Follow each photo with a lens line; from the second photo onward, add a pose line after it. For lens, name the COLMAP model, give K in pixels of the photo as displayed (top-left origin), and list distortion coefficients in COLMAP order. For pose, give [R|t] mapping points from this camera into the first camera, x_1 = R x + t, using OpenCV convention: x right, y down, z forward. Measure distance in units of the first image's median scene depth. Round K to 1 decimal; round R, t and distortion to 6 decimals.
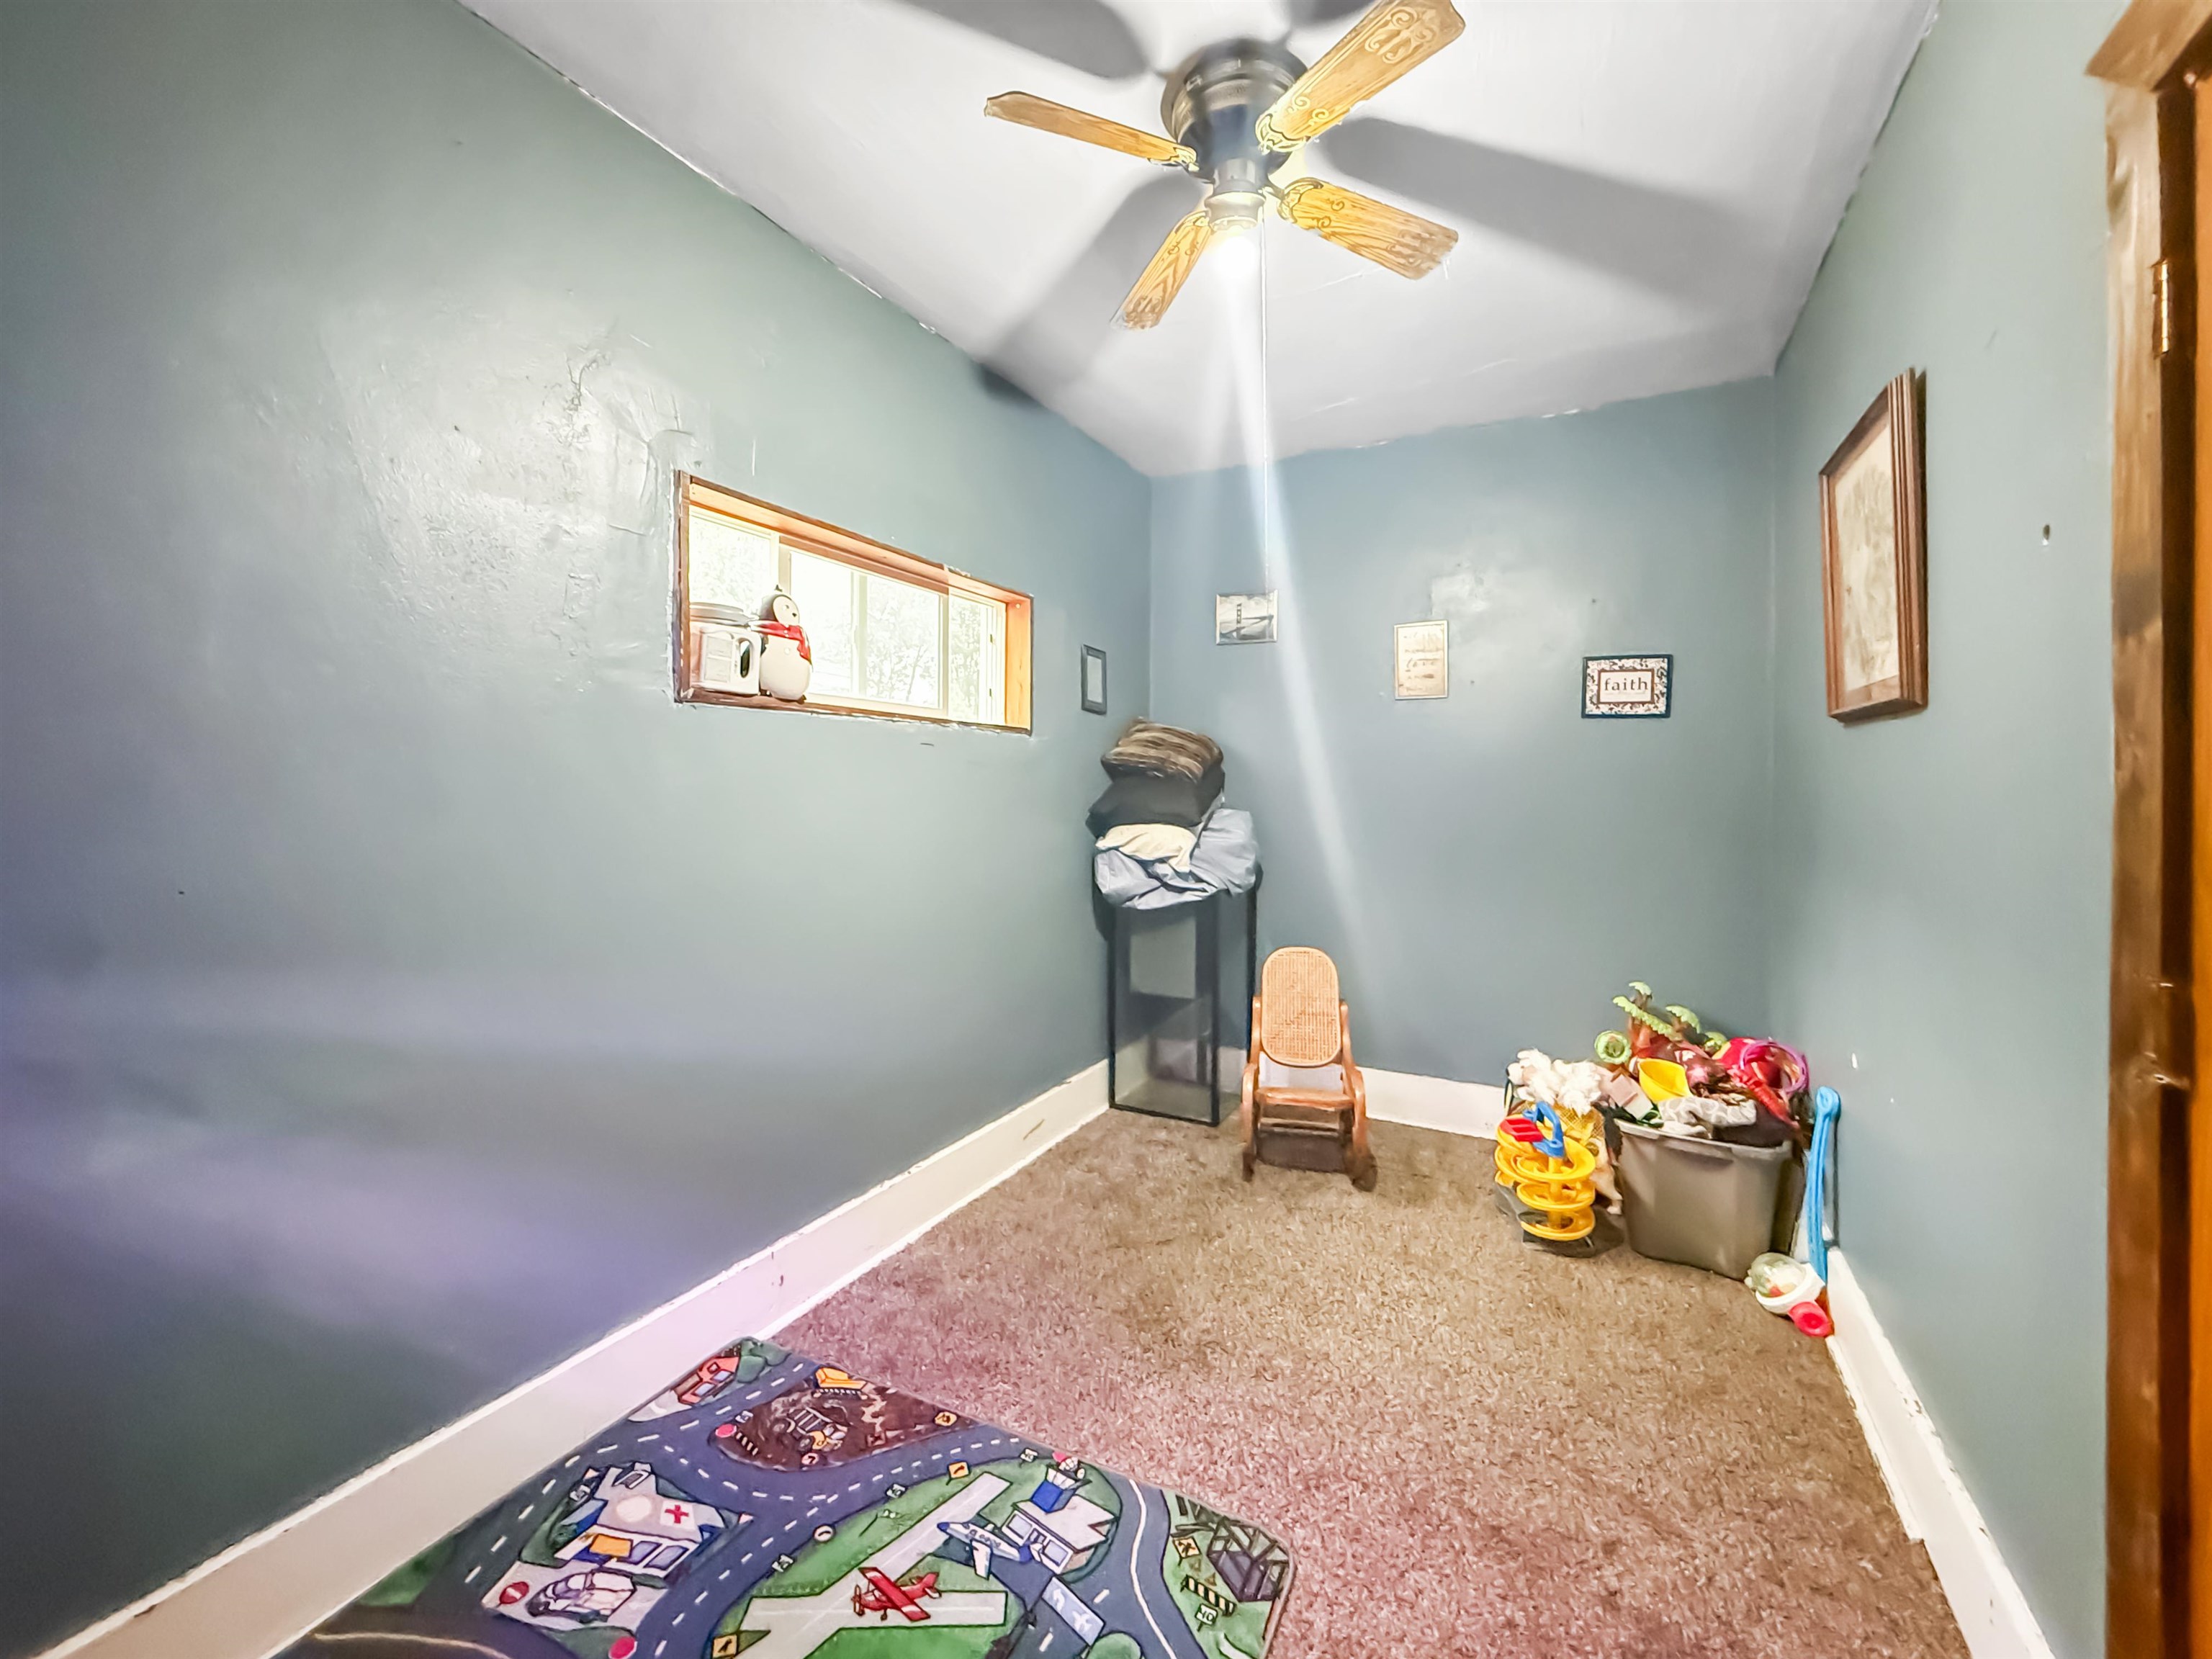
lens RADIAL K [[899.9, 0, 1111.1], [0, 899.9, 821.4], [0, 0, 1]] dist [-0.000931, -0.000150]
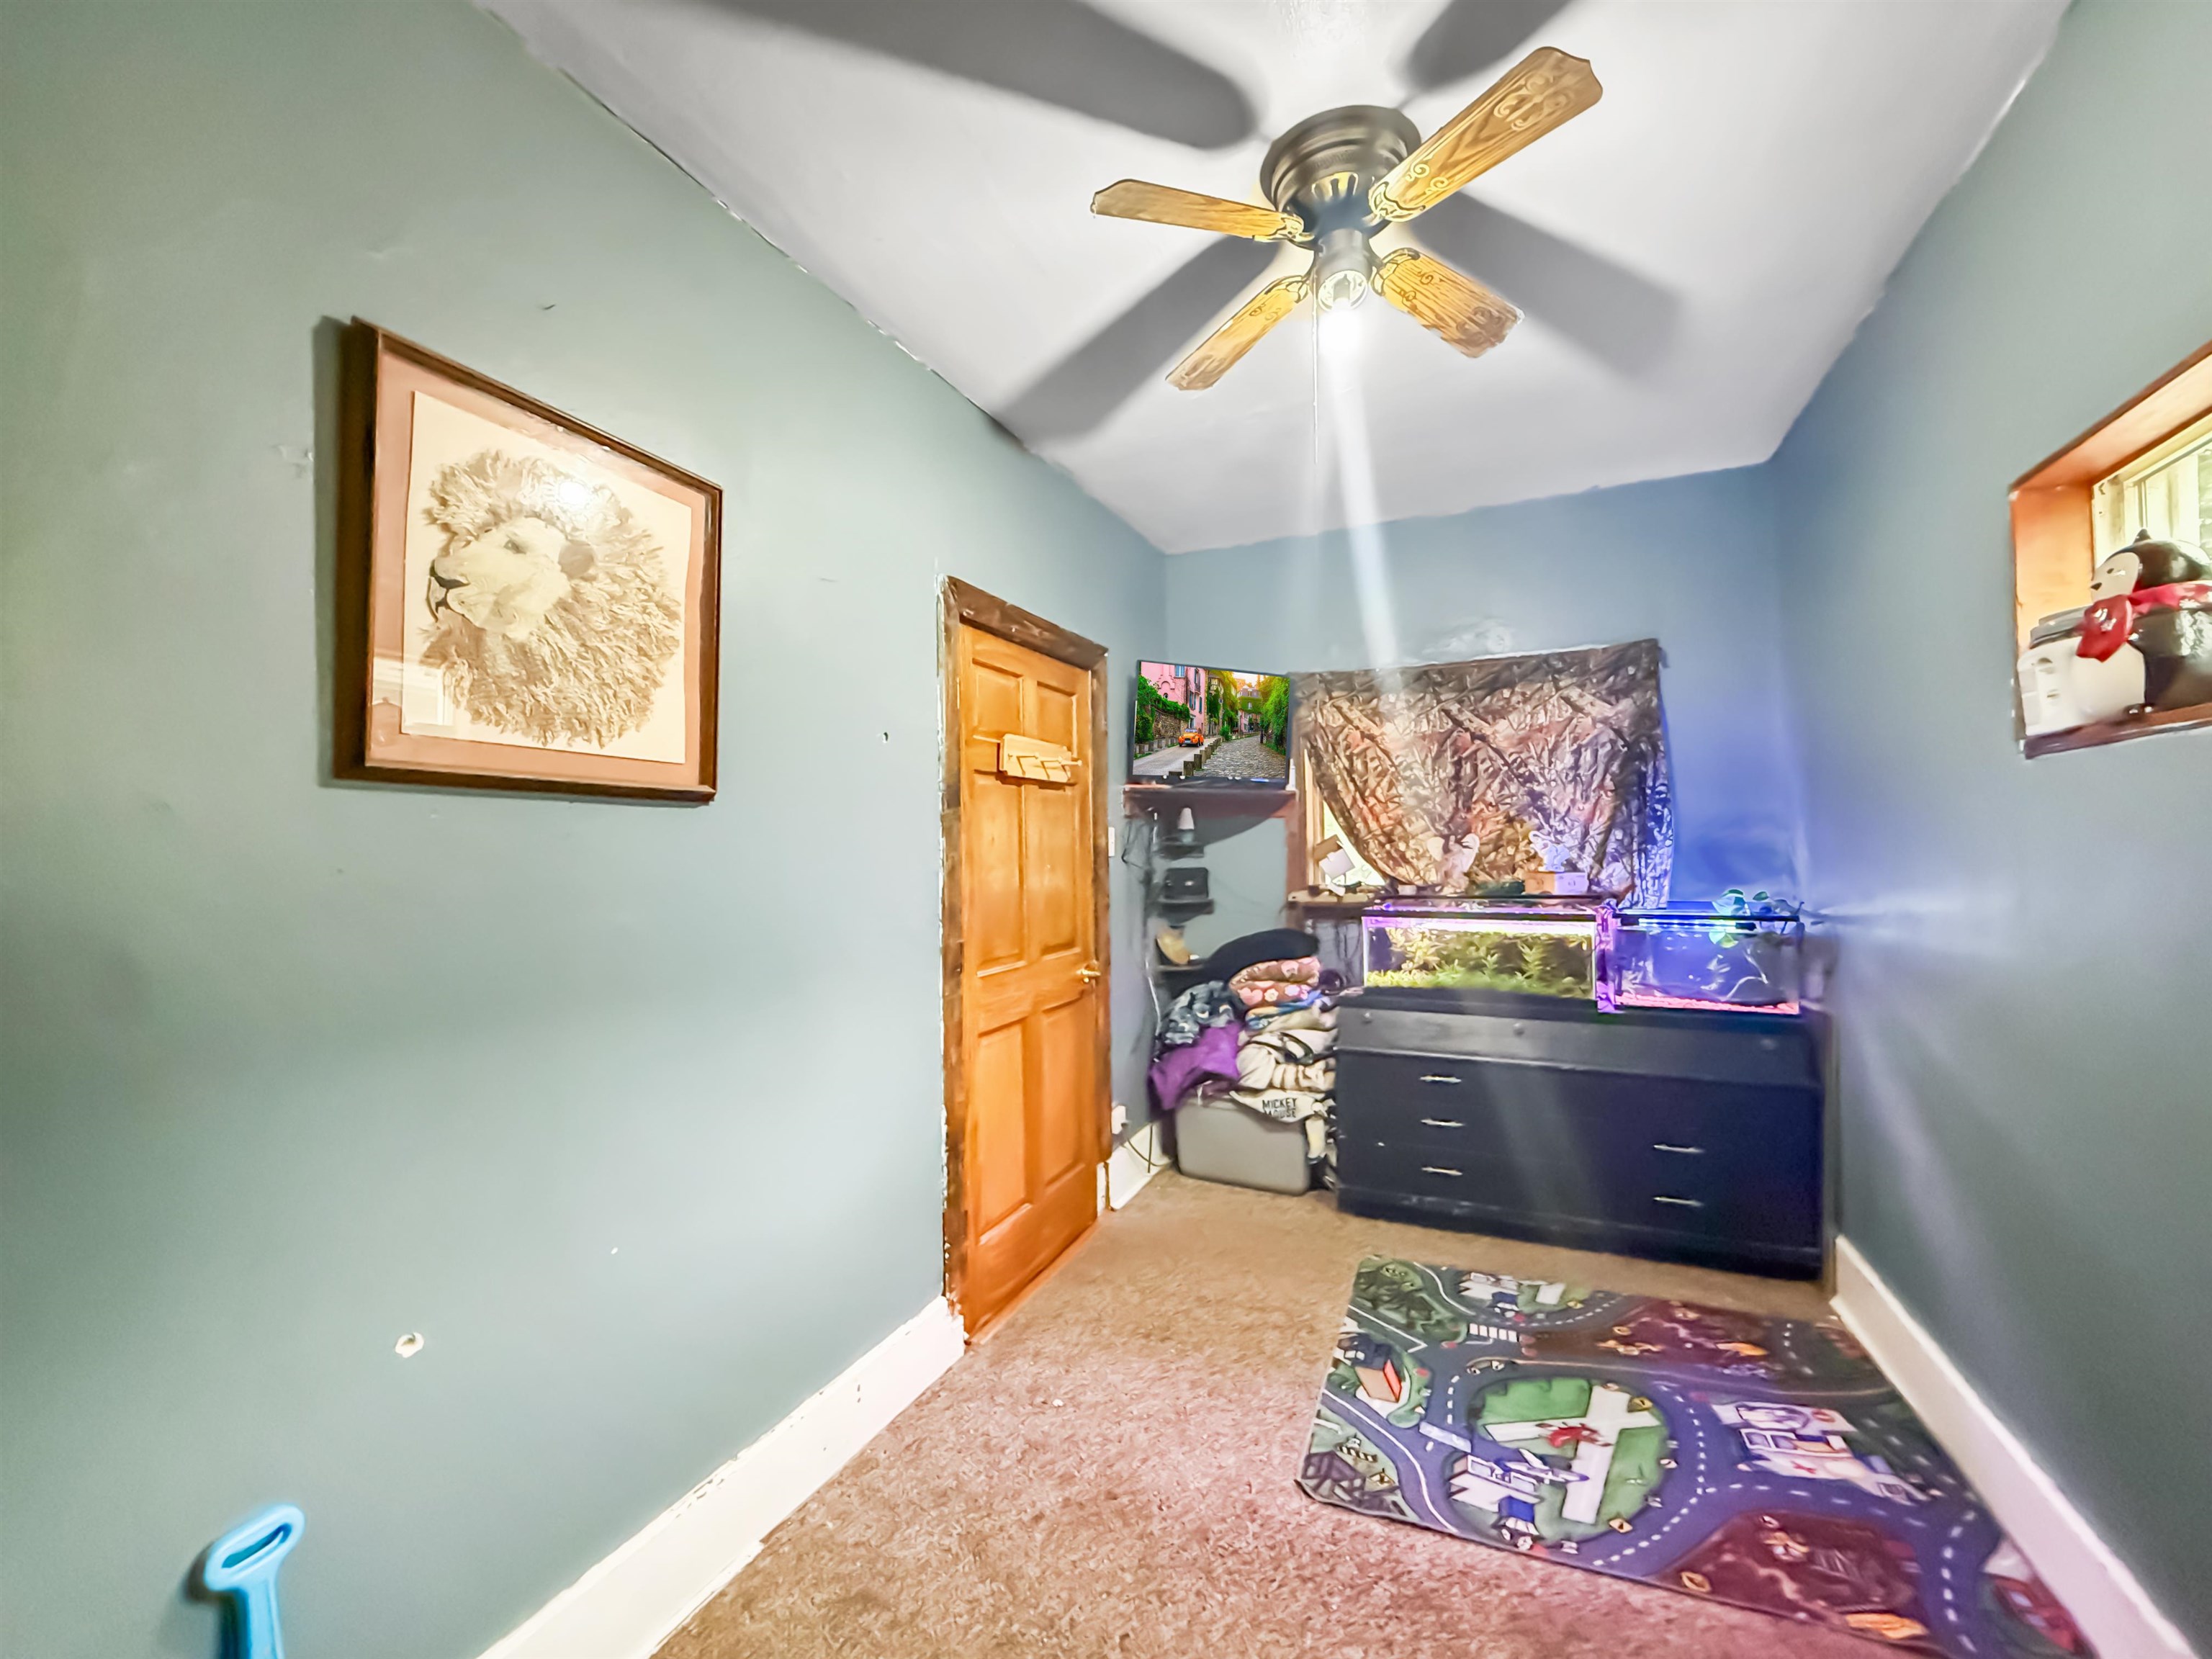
lens RADIAL K [[899.9, 0, 1111.1], [0, 899.9, 821.4], [0, 0, 1]] dist [-0.000931, -0.000150]
pose [[-0.997998, 0.009885, -0.062470, 0.528225], [0.009407, 0.999924, 0.007943, -0.117444], [0.062544, 0.007340, -0.998015, 2.215041]]
